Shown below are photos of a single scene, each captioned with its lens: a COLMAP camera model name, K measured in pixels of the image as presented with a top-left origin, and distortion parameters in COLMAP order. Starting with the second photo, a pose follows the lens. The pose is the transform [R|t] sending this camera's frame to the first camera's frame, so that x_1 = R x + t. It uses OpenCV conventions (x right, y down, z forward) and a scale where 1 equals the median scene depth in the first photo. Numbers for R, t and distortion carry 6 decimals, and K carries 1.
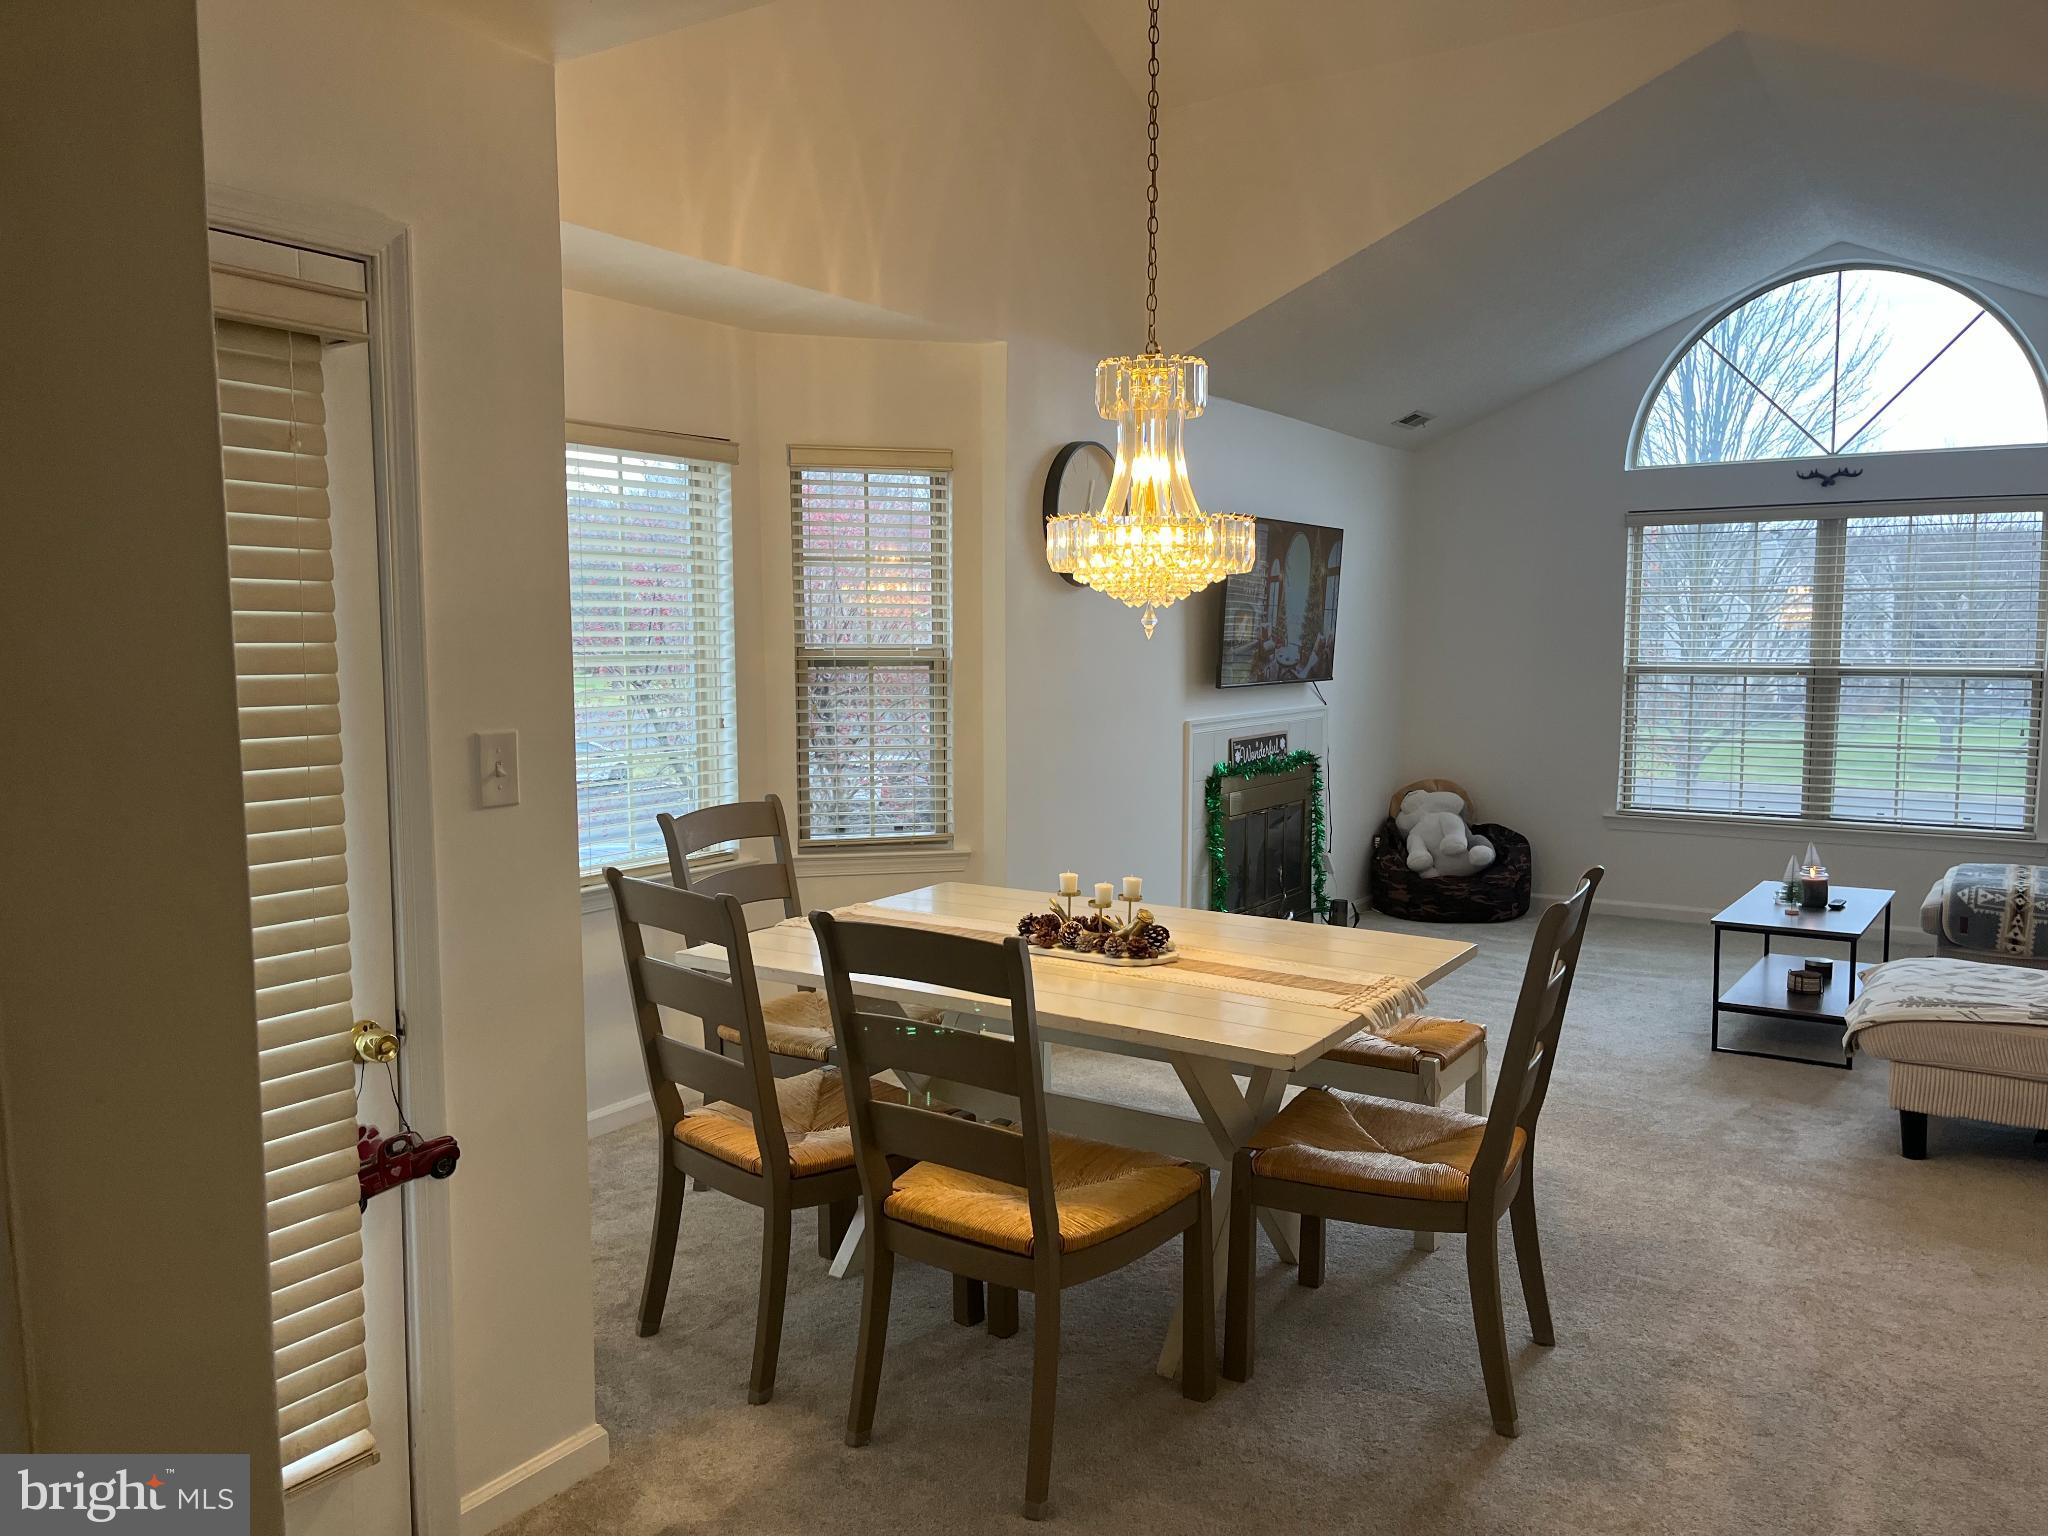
lens RADIAL K [[1541.5, 0, 1030.3], [0, 1541.5, 776.2], [0, 0, 1]] dist [0.065124, -0.083789]
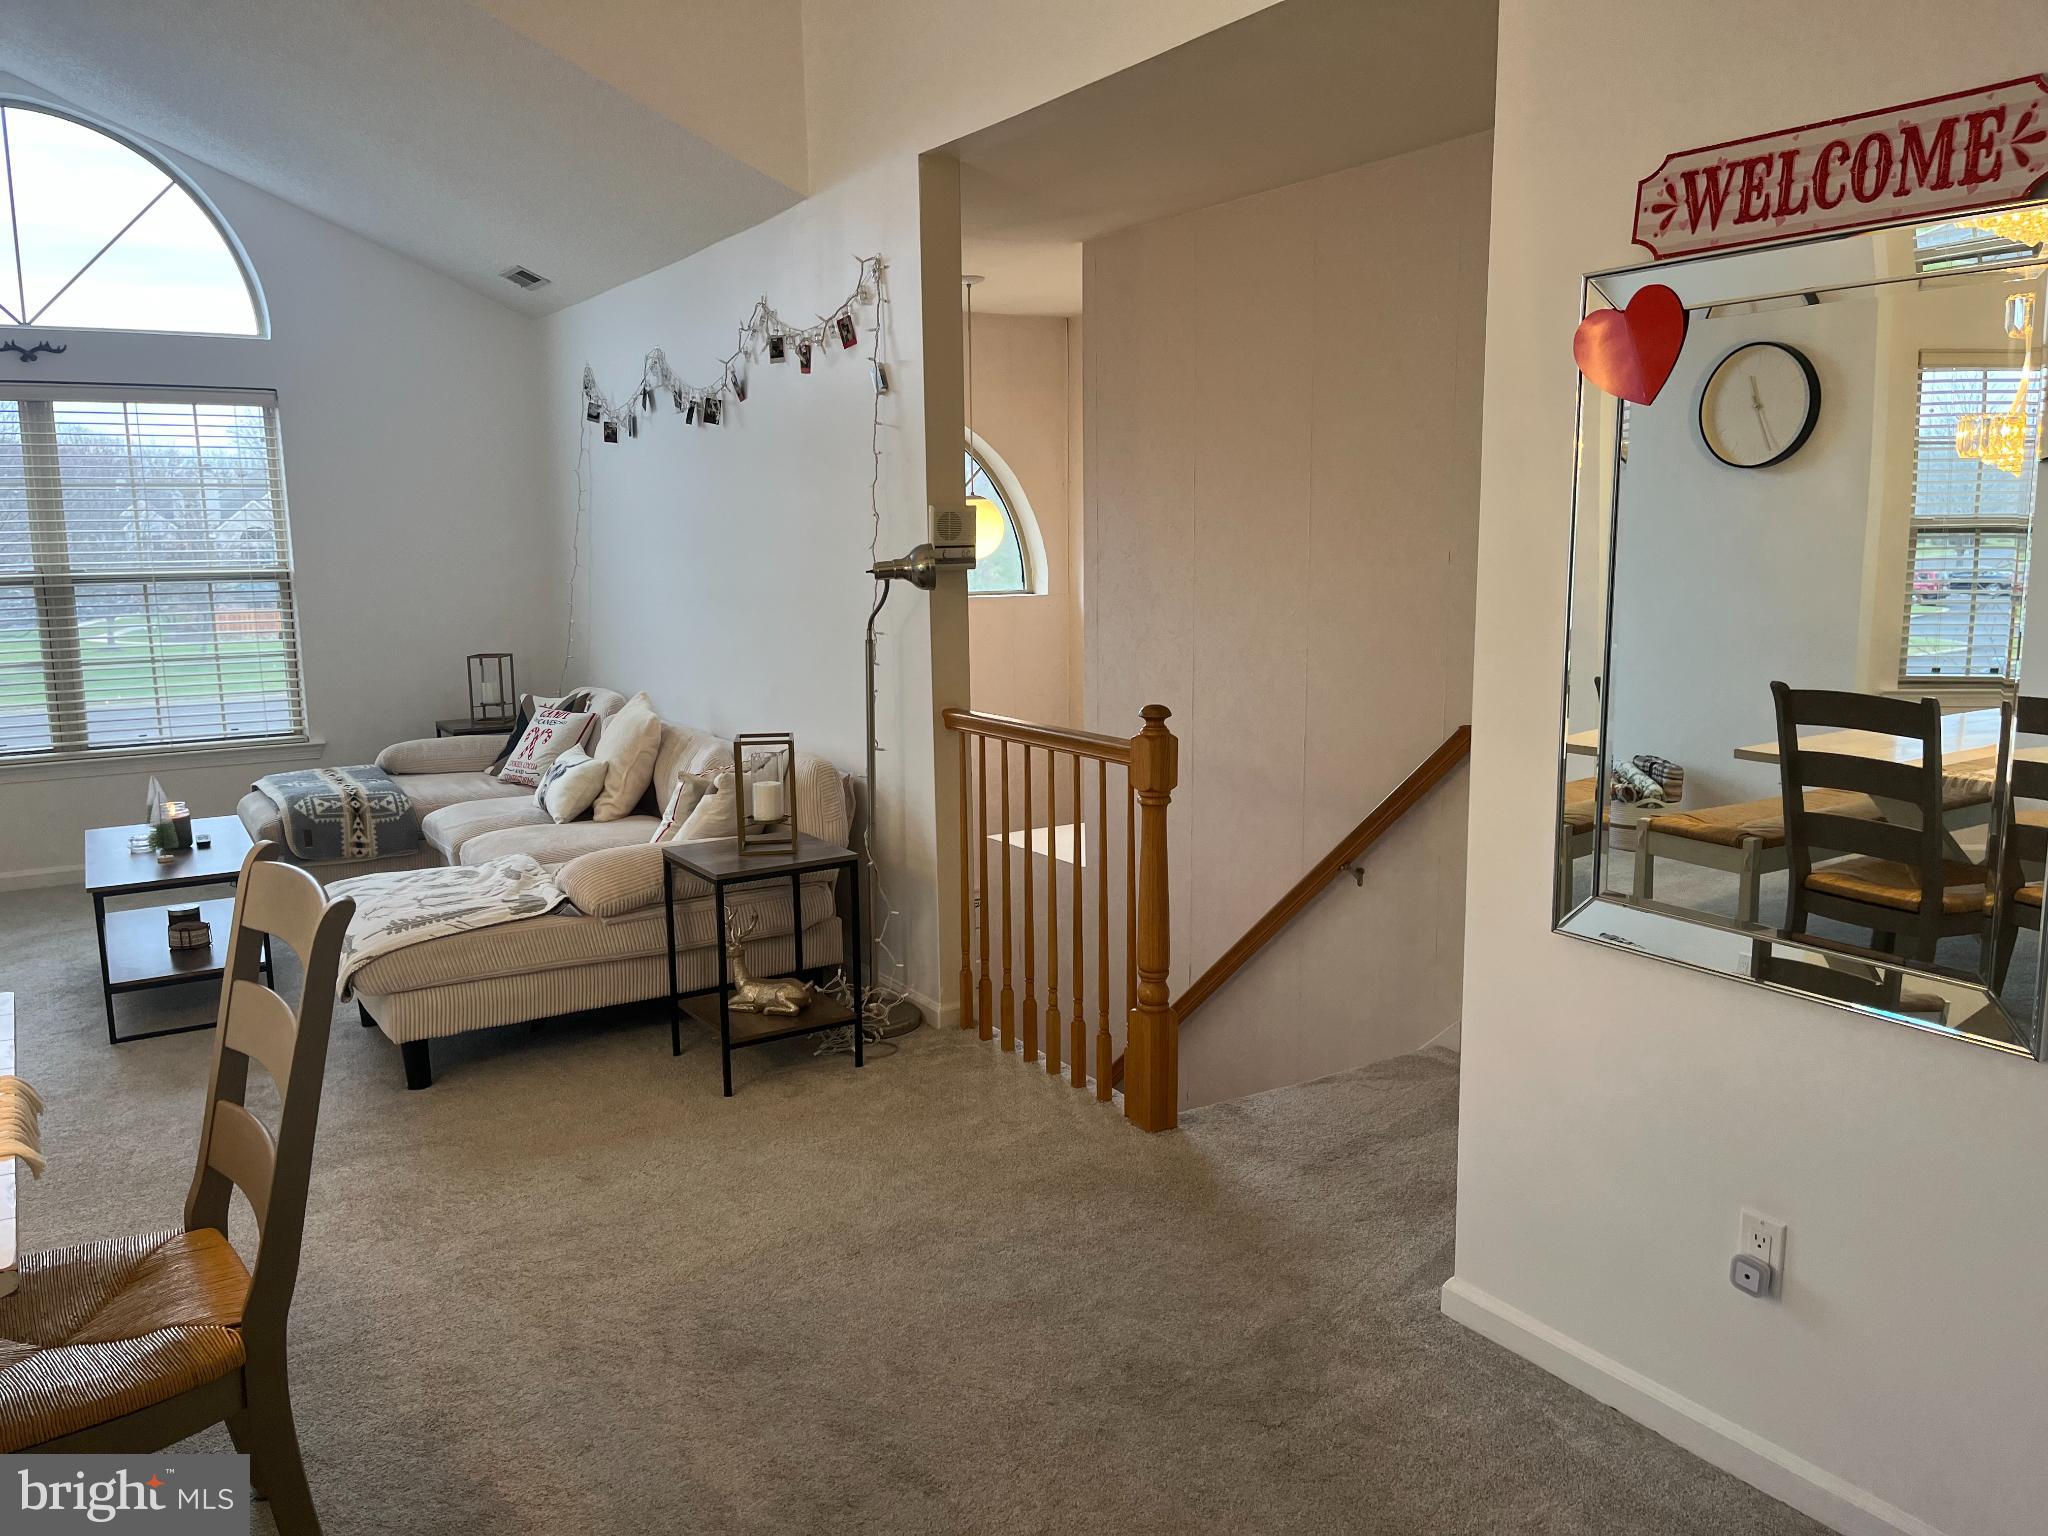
lens RADIAL K [[1541.5, 0, 1016.7], [0, 1541.5, 772.5], [0, 0, 1]] dist [0.065124, -0.083789]
pose [[0.418254, -0.145836, 0.896547, -0.105412], [0.096186, 0.988589, 0.115935, -0.019590], [-0.903223, 0.037745, 0.427508, 0.278206]]
